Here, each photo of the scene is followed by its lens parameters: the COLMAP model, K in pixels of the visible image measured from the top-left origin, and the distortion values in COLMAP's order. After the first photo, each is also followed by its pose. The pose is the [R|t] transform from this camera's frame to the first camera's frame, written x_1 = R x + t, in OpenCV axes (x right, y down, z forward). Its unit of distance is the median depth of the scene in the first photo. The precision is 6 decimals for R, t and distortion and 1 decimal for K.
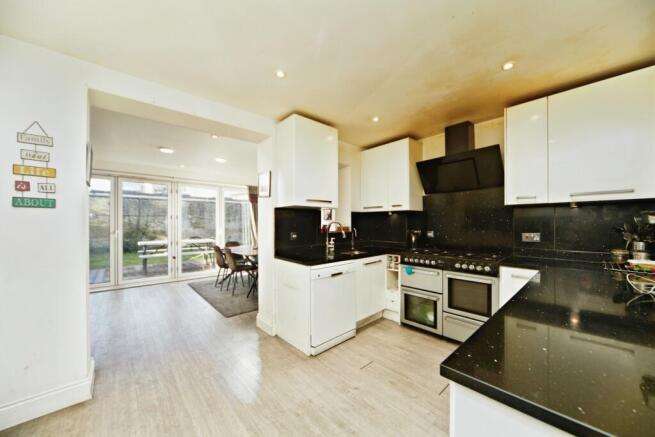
lens RADIAL K [[236.2, 0, 330.2], [0, 236.2, 223.6], [0, 0, 1]] dist [-0.000303, -0.000027]
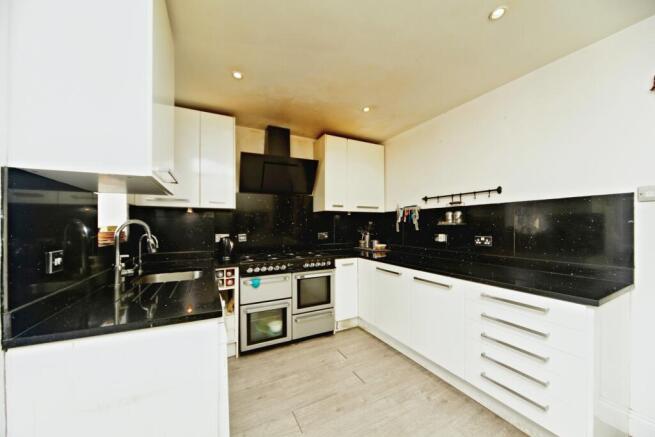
lens RADIAL K [[236.2, 0, 330.2], [0, 236.2, 223.6], [0, 0, 1]] dist [-0.000303, -0.000027]
pose [[0.267619, 0.005229, 0.963511, -0.425862], [0.000620, 0.999984, -0.005600, -0.002856], [-0.963525, 0.002096, 0.267611, 0.581834]]
